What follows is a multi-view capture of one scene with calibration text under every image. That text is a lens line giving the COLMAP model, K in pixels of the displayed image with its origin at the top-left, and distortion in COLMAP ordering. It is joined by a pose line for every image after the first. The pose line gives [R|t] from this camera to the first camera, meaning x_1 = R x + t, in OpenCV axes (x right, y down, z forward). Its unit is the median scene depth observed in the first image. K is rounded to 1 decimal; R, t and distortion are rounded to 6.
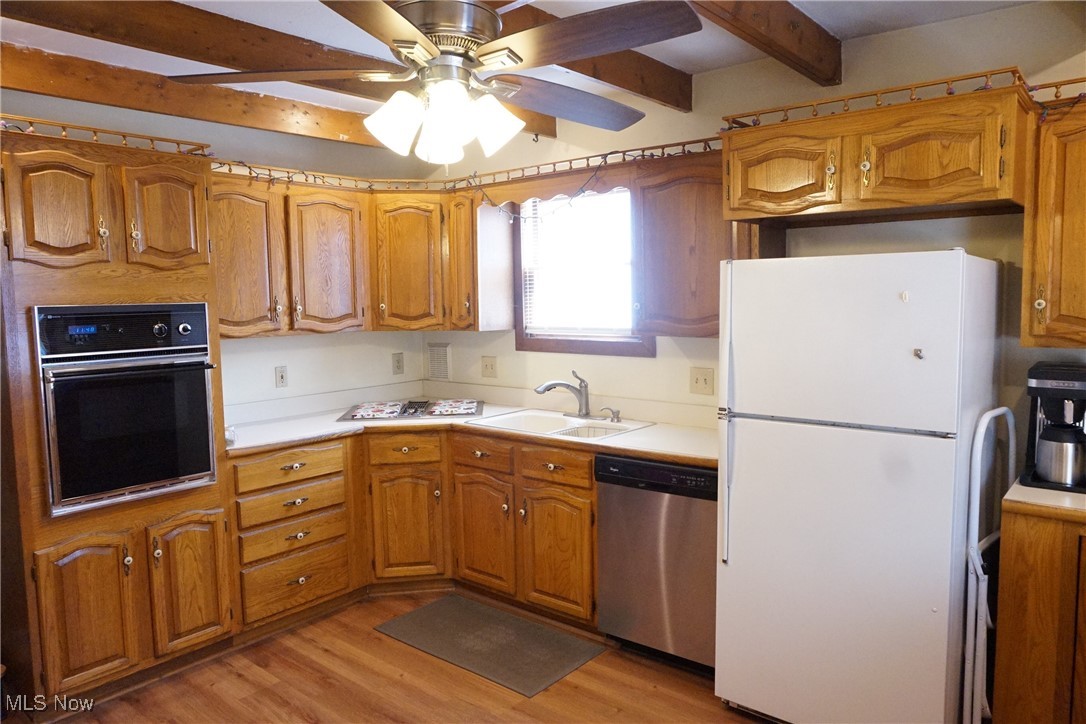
lens RADIAL K [[727.1, 0, 543.0], [0, 727.1, 362.0], [0, 0, 1]] dist [-0.051829, 0.035009]
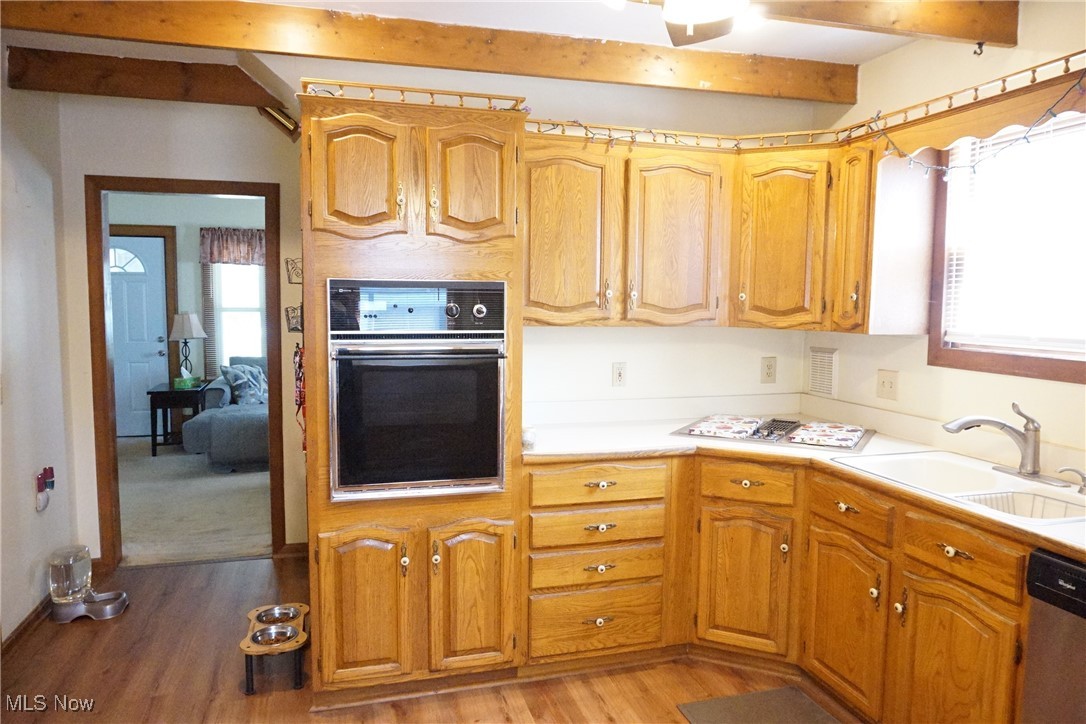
lens RADIAL K [[727.1, 0, 543.0], [0, 727.1, 362.0], [0, 0, 1]] dist [-0.051829, 0.035009]
pose [[0.829935, 0.074797, -0.552823, 0.046467], [-0.075142, 0.996928, 0.022076, -0.007543], [0.552776, 0.023218, 0.833007, 0.261172]]
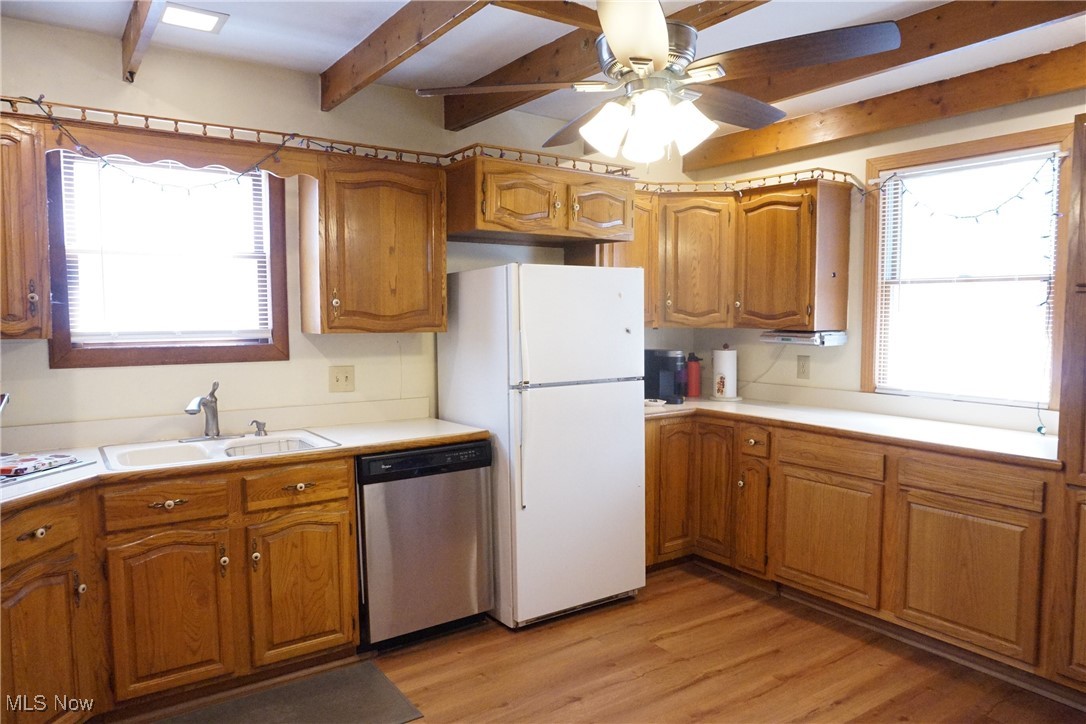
lens RADIAL K [[727.1, 0, 543.0], [0, 727.1, 362.0], [0, 0, 1]] dist [-0.051829, 0.035009]
pose [[0.258144, -0.049118, 0.964857, -0.685920], [0.085532, 0.995947, 0.027817, -0.001348], [-0.962313, 0.075345, 0.261299, 0.462694]]
